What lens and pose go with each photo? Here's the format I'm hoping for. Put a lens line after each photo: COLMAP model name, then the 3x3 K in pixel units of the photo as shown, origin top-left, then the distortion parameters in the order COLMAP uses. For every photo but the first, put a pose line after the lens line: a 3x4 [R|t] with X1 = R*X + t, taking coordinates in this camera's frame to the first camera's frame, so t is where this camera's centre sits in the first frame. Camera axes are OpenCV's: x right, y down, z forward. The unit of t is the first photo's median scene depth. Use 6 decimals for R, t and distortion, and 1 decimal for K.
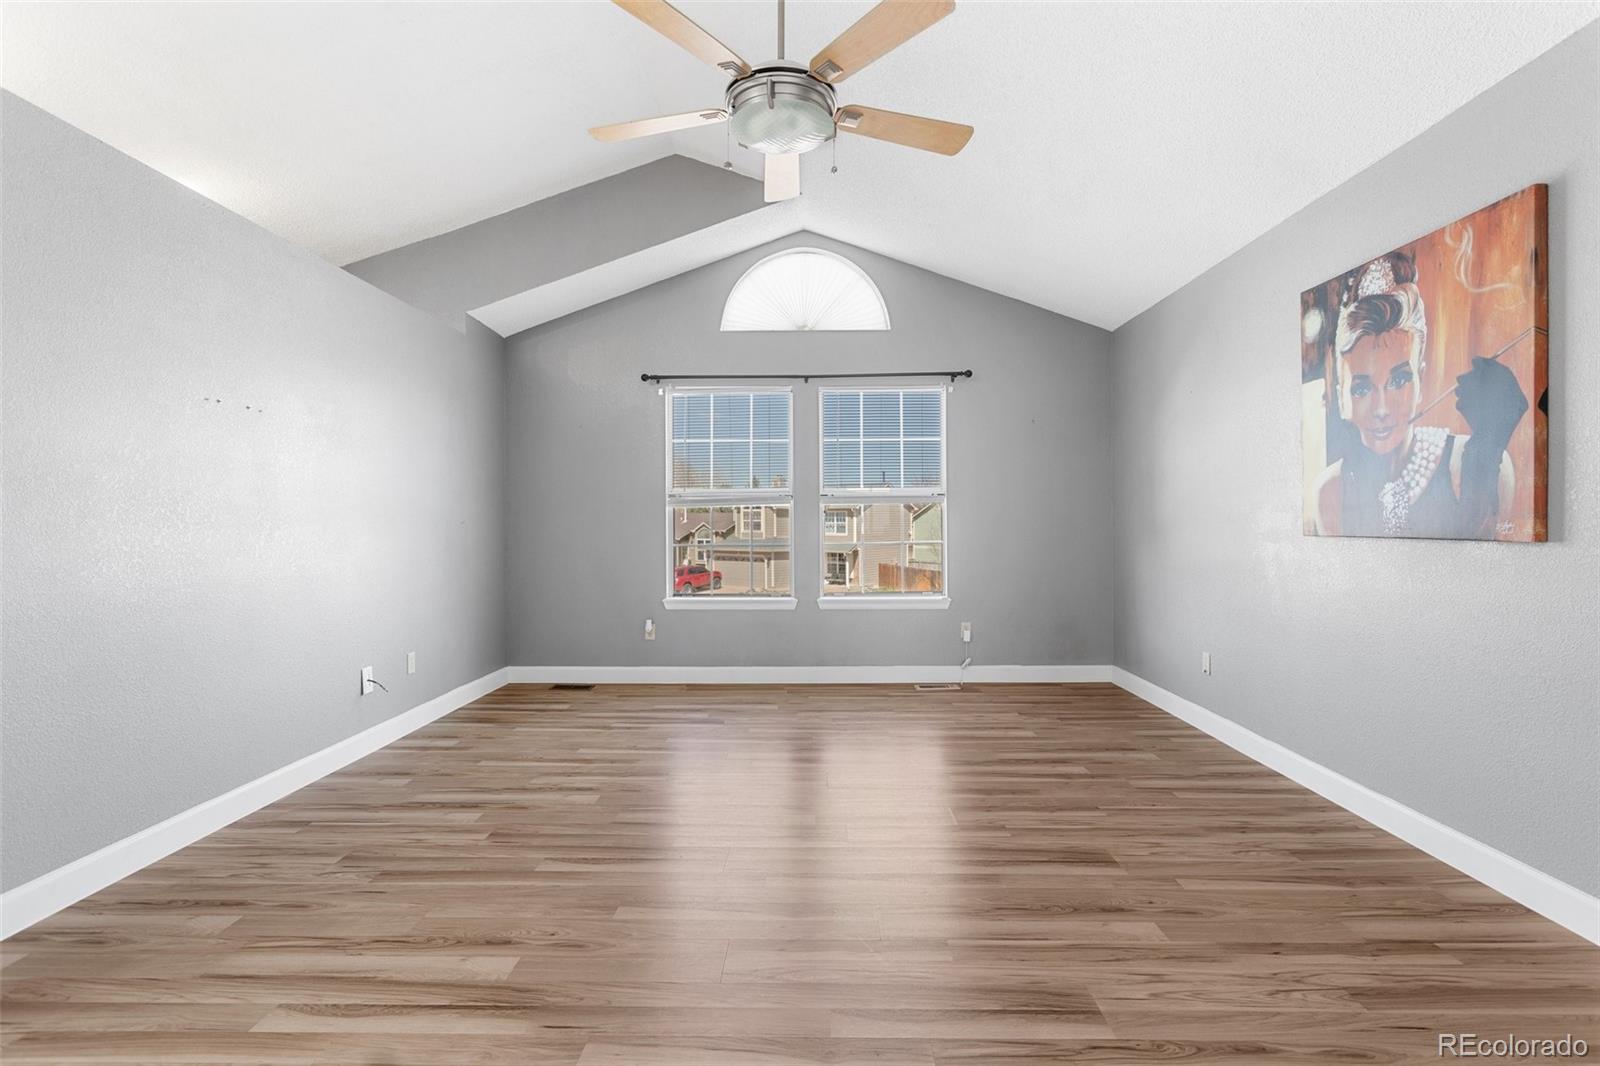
lens RADIAL K [[760.1, 0, 798.9], [0, 760.1, 525.2], [0, 0, 1]] dist [0.002745, 0.001598]
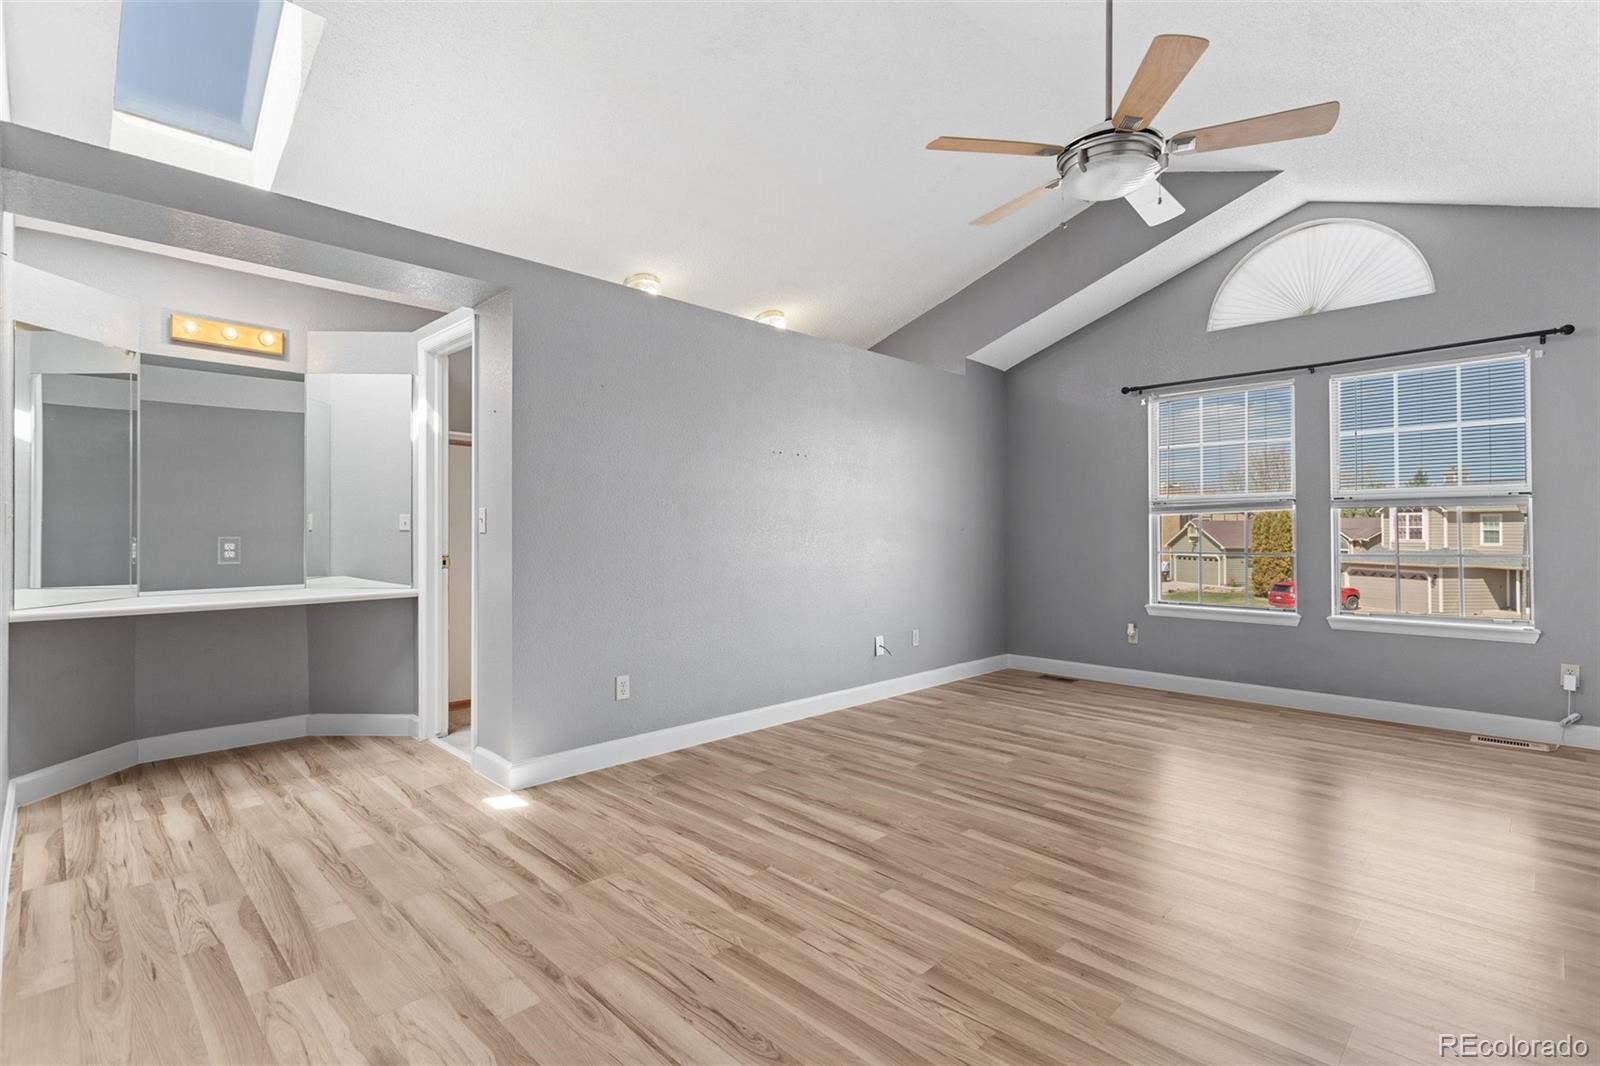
lens RADIAL K [[760.1, 0, 798.9], [0, 760.1, 525.2], [0, 0, 1]] dist [0.002745, 0.001598]
pose [[0.717611, -0.004202, -0.696431, 0.244973], [-0.002101, 0.999964, -0.008197, -0.000282], [0.696441, 0.007346, 0.717577, -0.069492]]
